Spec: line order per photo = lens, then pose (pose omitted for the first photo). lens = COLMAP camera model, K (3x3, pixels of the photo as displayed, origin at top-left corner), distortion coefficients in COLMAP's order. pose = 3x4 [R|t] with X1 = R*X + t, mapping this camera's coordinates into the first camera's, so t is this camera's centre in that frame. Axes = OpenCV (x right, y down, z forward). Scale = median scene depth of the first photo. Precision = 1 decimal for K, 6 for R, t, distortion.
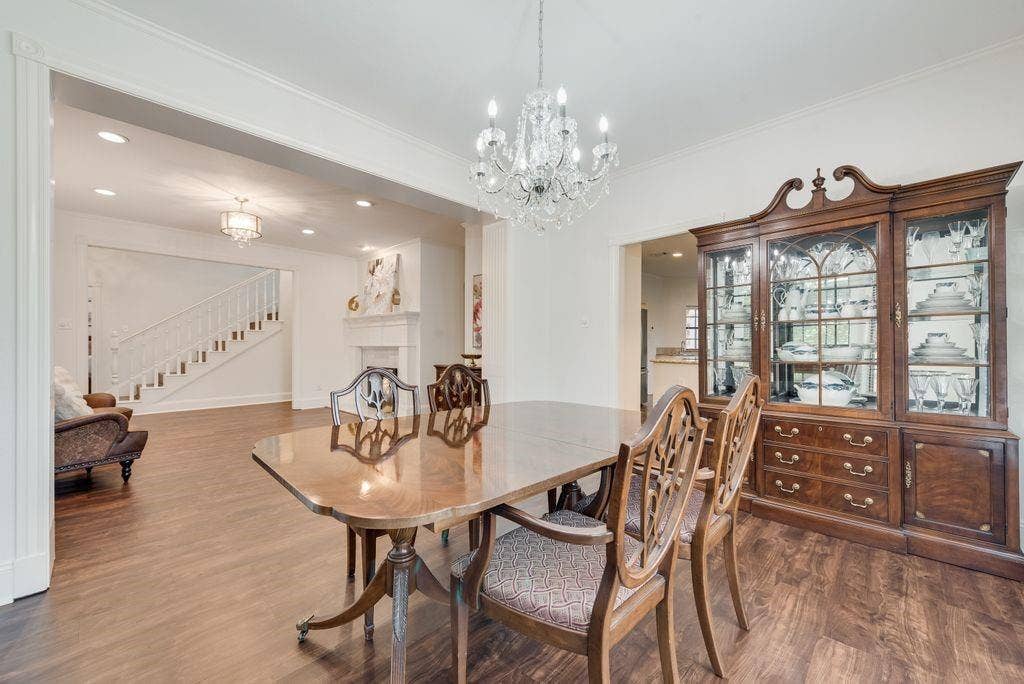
lens RADIAL K [[406.3, 0, 511.0], [0, 406.3, 356.0], [0, 0, 1]] dist [-0.000462, -0.000060]
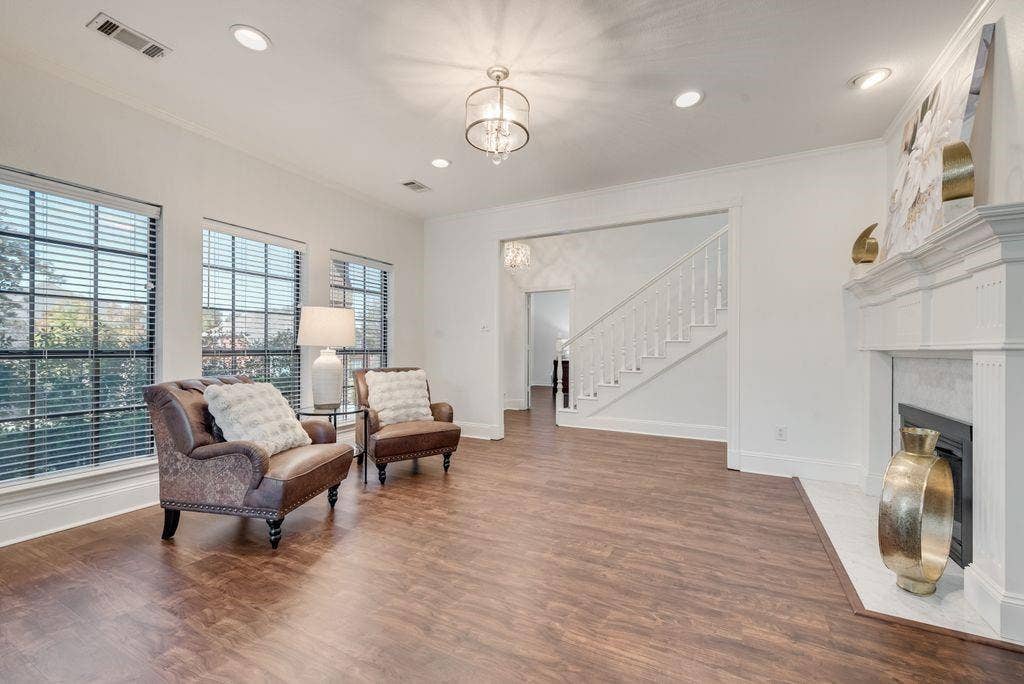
lens RADIAL K [[406.3, 0, 511.0], [0, 406.3, 356.0], [0, 0, 1]] dist [-0.000462, -0.000060]
pose [[0.293796, 0.022427, -0.955605, -0.126967], [-0.015835, 0.999702, 0.018593, -0.024503], [0.955737, 0.009669, 0.294064, 0.751555]]
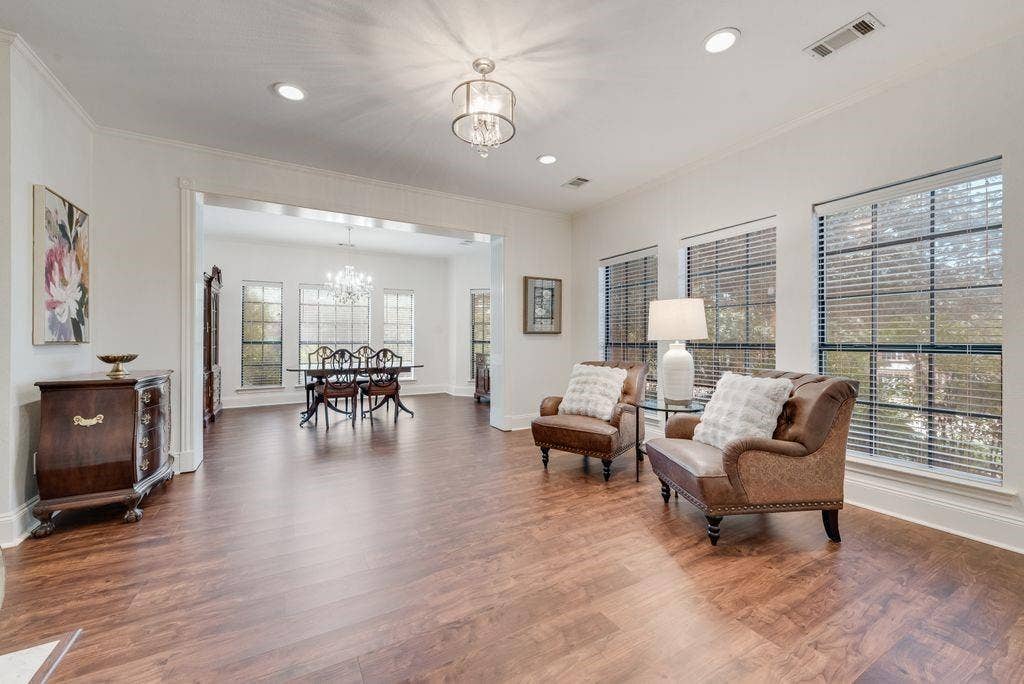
lens RADIAL K [[410.9, 0, 510.6], [0, 410.9, 337.2], [0, 0, 1]] dist [0.000290, -0.000151]
pose [[-0.962432, 0.001883, 0.271518, -0.733956], [0.001326, 0.999997, -0.002232, -0.025841], [-0.271521, -0.001788, -0.962431, 1.317113]]
